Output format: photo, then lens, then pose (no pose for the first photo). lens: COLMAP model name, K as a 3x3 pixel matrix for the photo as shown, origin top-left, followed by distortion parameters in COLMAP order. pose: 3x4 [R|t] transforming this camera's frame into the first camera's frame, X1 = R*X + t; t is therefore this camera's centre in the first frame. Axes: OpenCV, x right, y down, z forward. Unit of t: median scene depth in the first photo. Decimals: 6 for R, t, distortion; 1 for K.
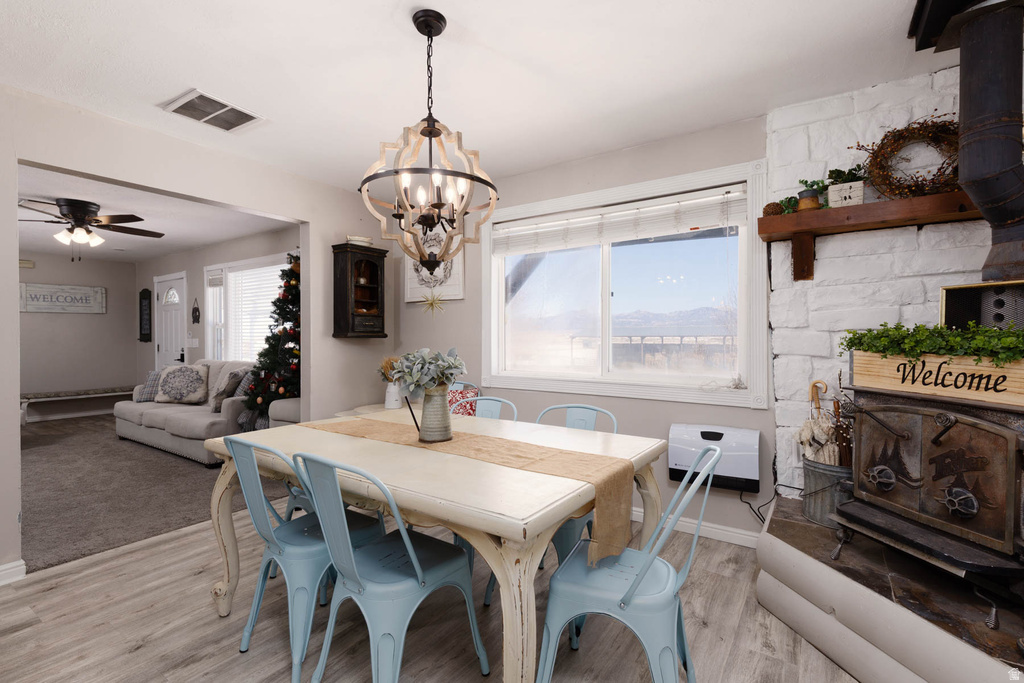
lens RADIAL K [[463.1, 0, 514.4], [0, 463.1, 337.2], [0, 0, 1]] dist [-0.002405, -0.000489]
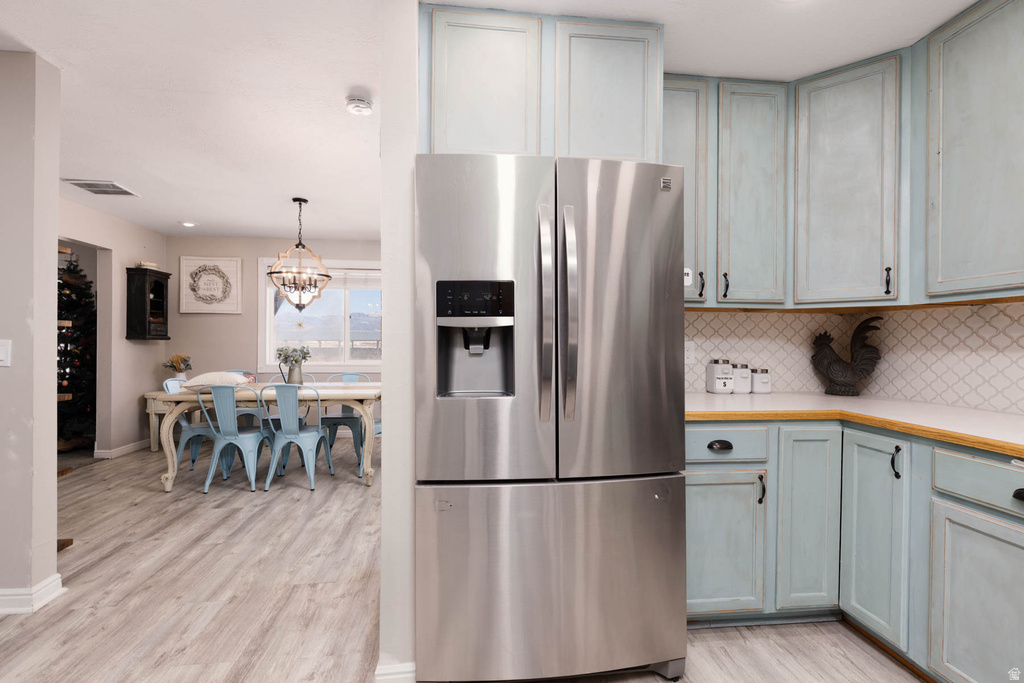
lens RADIAL K [[458.5, 0, 512.4], [0, 458.5, 342.7], [0, 0, 1]] dist [0.000078, -0.000018]
pose [[0.752688, 0.003577, 0.658367, -0.421149], [-0.005316, 0.999986, 0.000644, 0.003487], [-0.658356, -0.003985, 0.752697, -0.660678]]
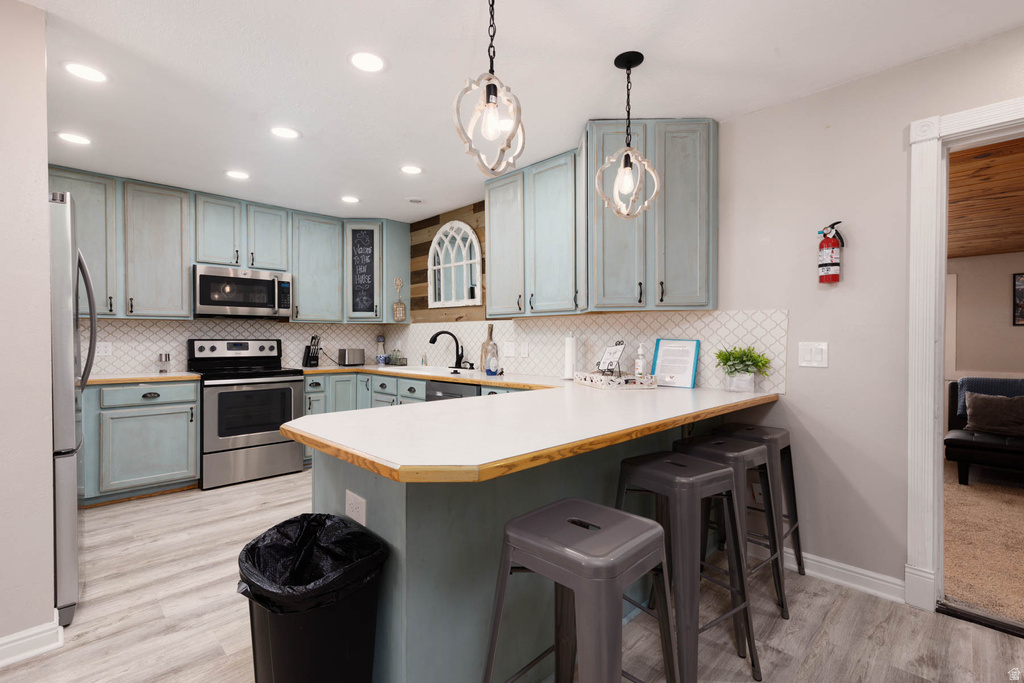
lens RADIAL K [[458.3, 0, 497.9], [0, 458.3, 342.4], [0, 0, 1]] dist [0.001091, -0.000206]
pose [[-0.975976, 0.000325, 0.217880, -0.787089], [0.003046, 0.999922, 0.012152, -0.000633], [-0.217859, 0.012524, -0.975900, 0.063464]]
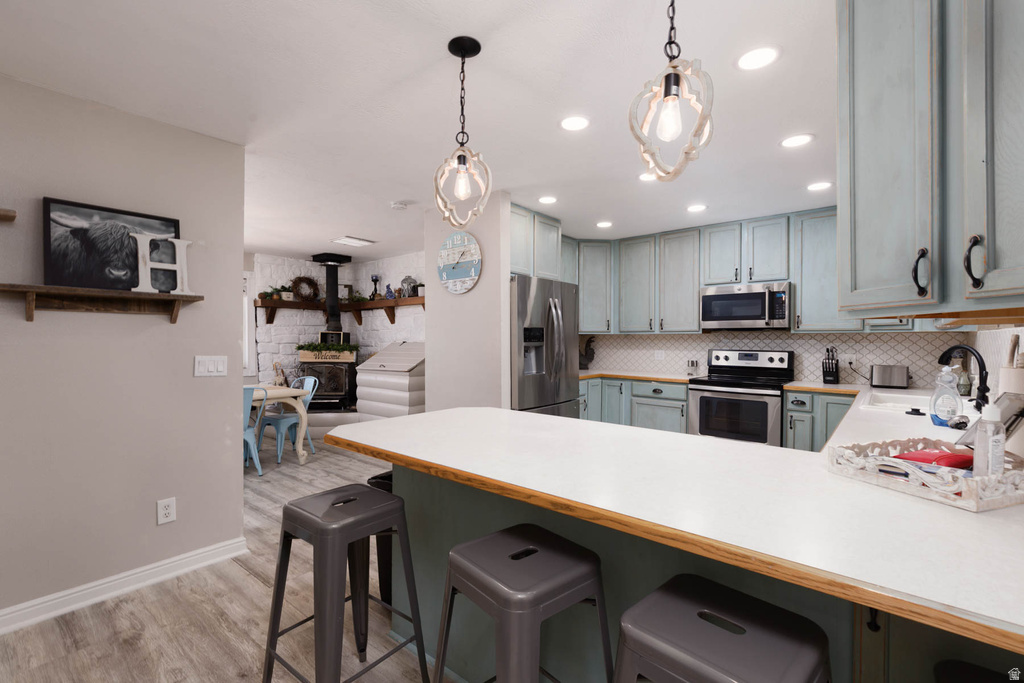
lens RADIAL K [[446.0, 0, 514.3], [0, 446.0, 339.5], [0, 0, 1]] dist [0.002512, 0.000109]
pose [[0.098269, 0.001764, 0.995158, -1.139019], [-0.000918, 0.999998, -0.001682, -0.021560], [-0.995159, -0.000749, 0.098271, -0.401170]]
